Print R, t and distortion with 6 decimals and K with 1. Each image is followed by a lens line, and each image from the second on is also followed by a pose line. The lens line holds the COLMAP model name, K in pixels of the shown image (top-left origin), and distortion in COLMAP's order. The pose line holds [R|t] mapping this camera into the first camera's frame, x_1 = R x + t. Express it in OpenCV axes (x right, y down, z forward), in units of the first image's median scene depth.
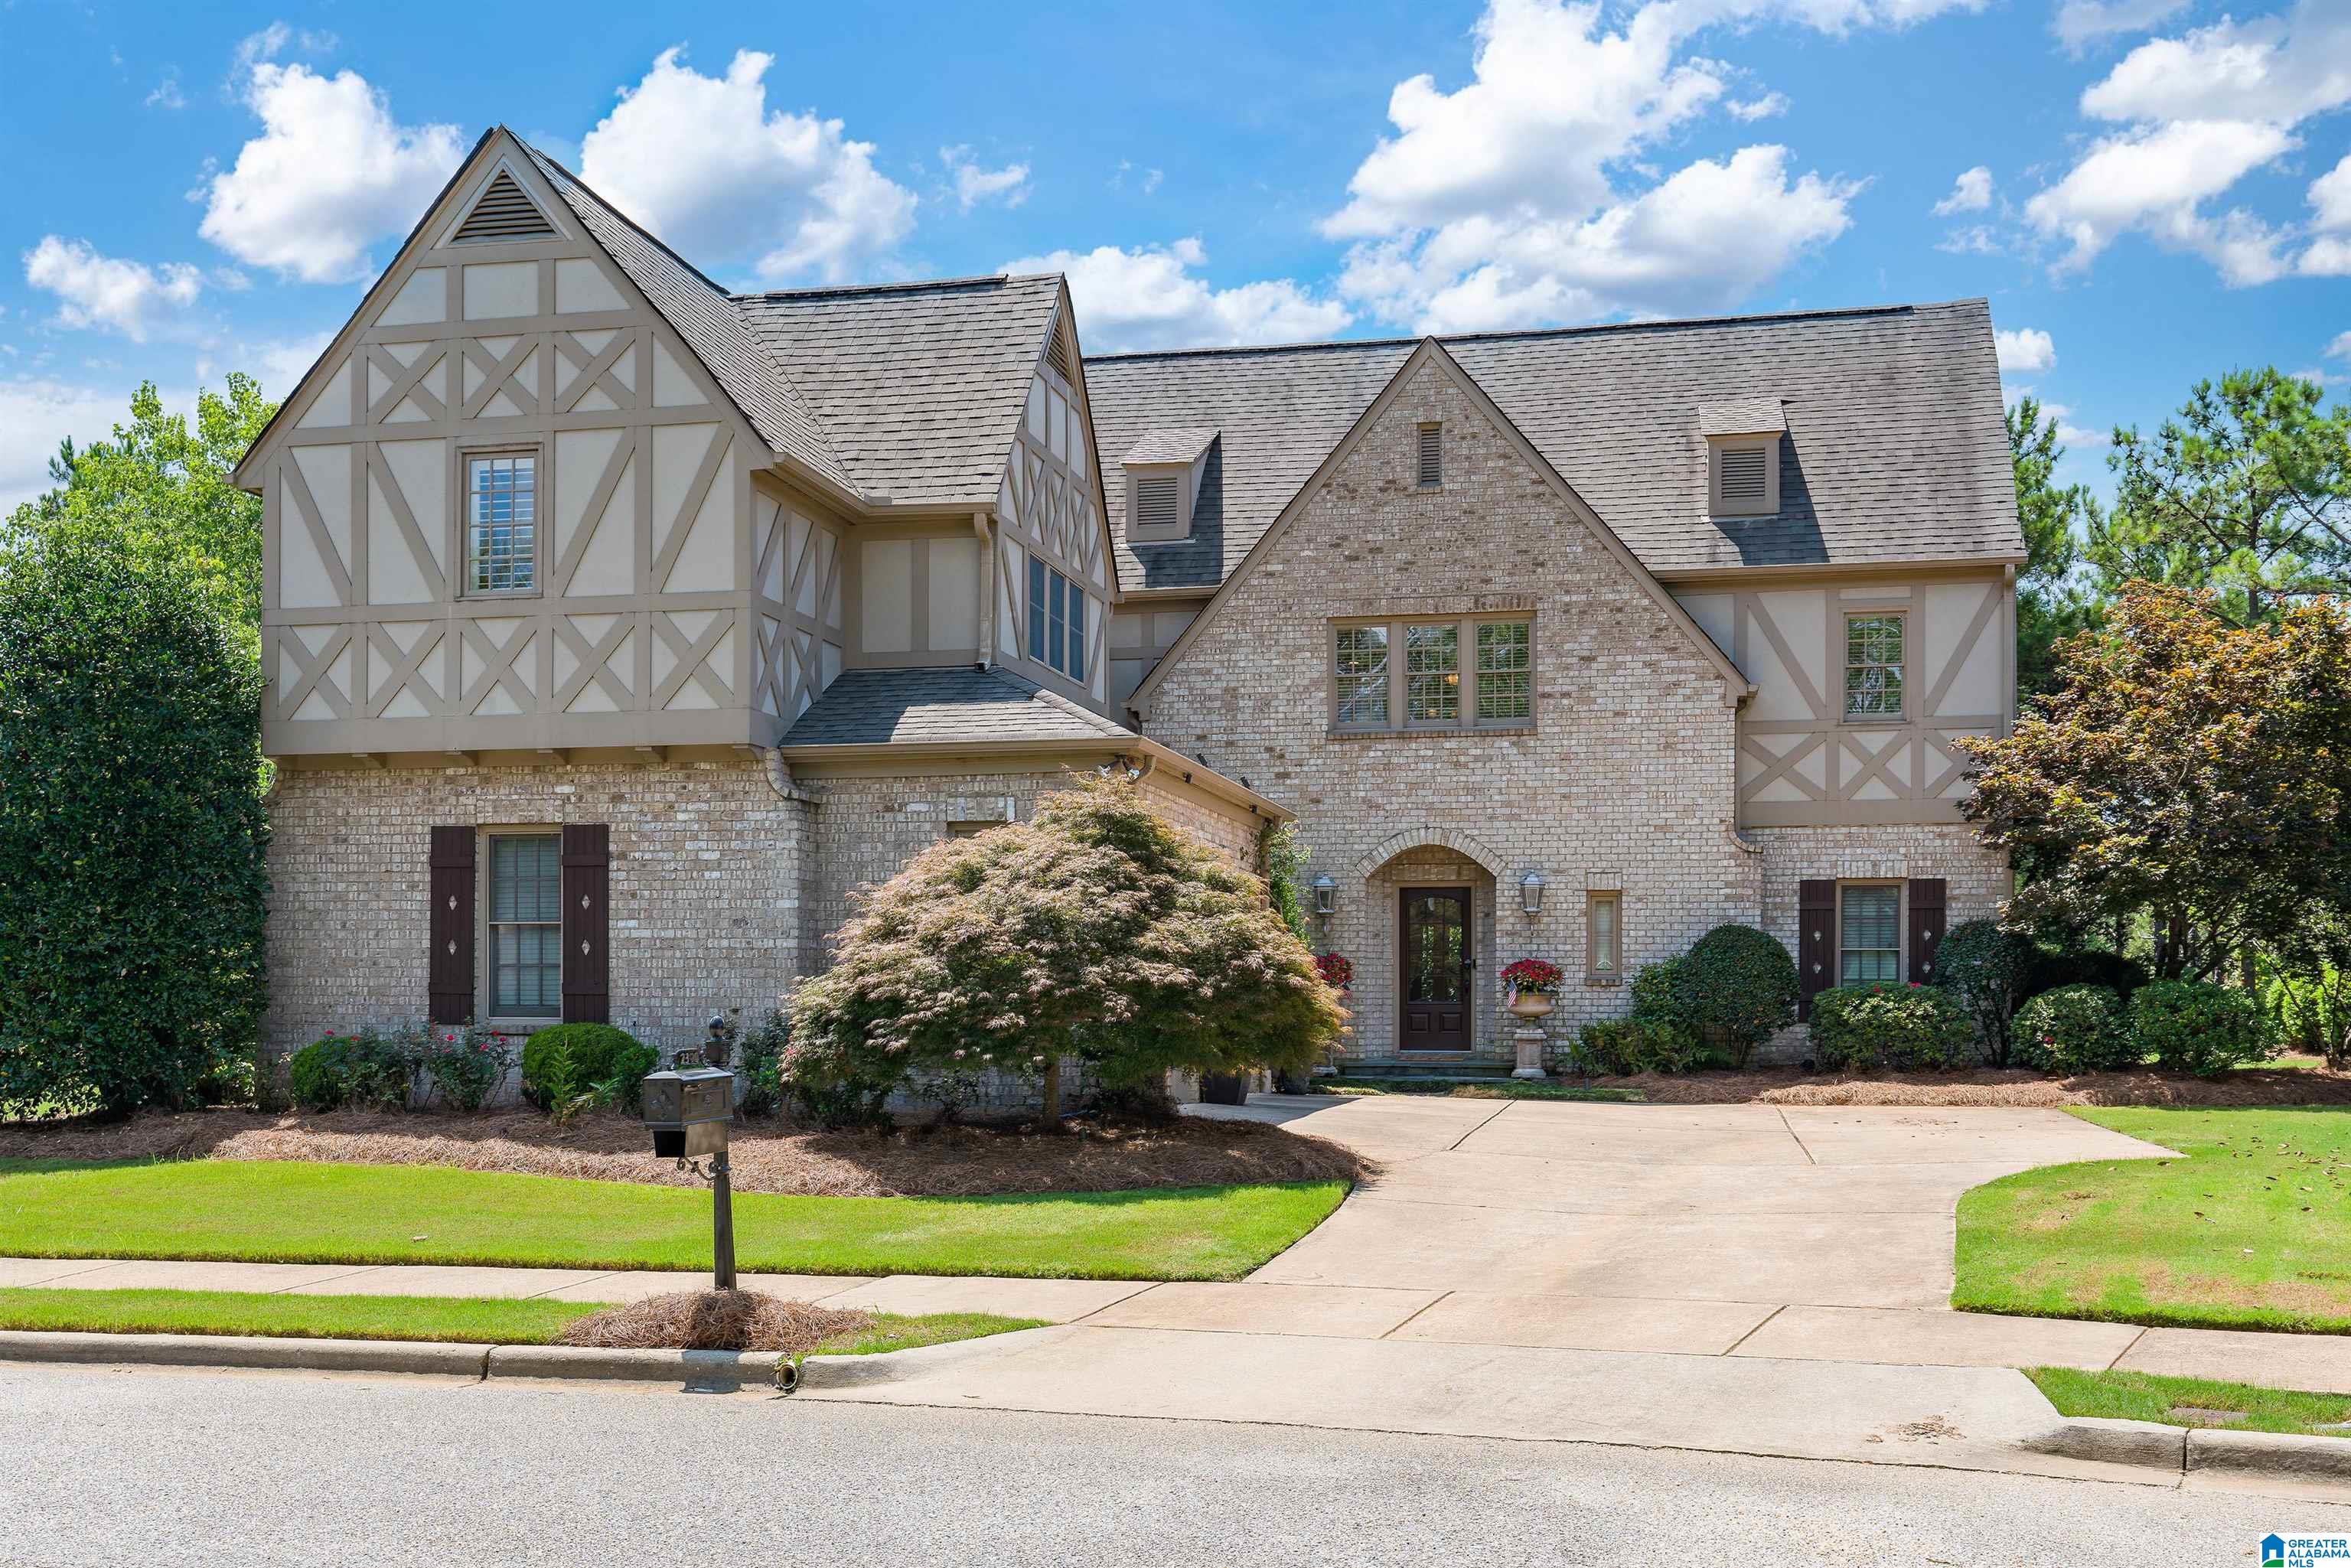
lens RADIAL K [[1811.1, 0, 1173.8], [0, 1811.1, 791.7], [0, 0, 1]] dist [-0.007606, 0.006001]
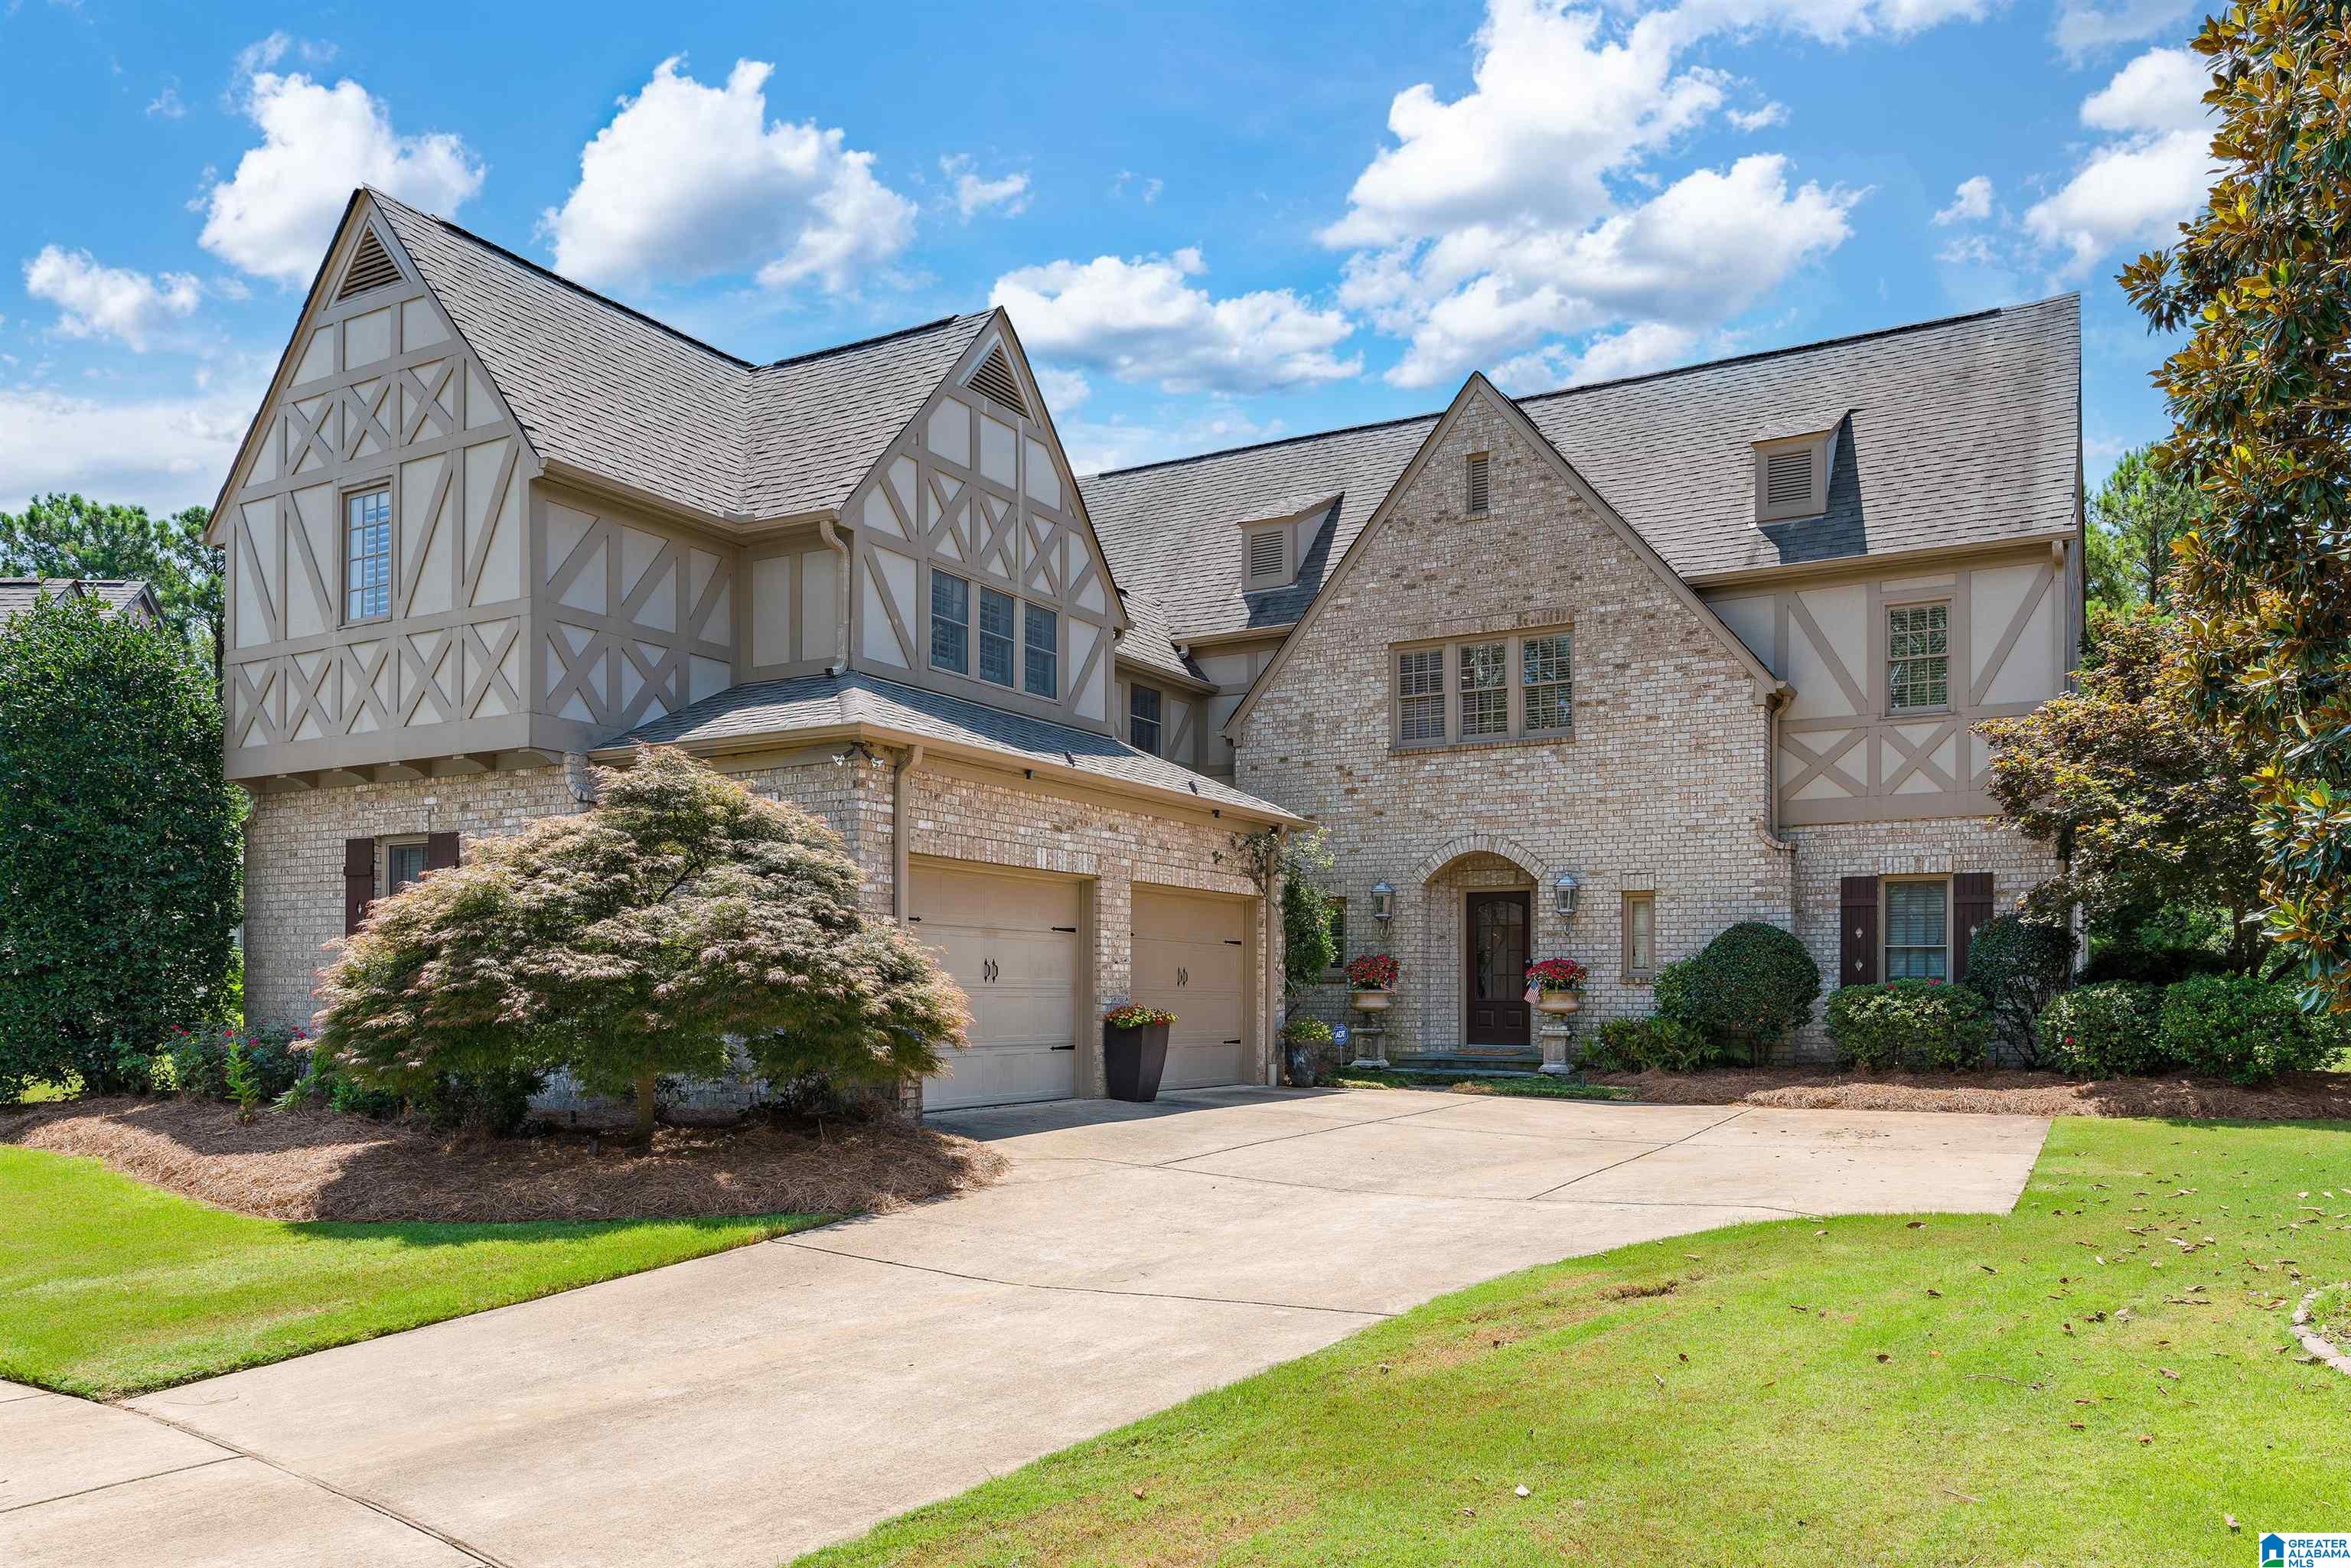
lens RADIAL K [[1410.7, 0, 1195.6], [0, 1410.7, 860.5], [0, 0, 1]] dist [-0.013047, 0.000002]
pose [[0.975930, -0.020623, -0.217109, 0.173582], [0.024503, 0.999584, 0.015198, 0.019889], [0.216705, -0.020152, 0.976029, 0.174998]]
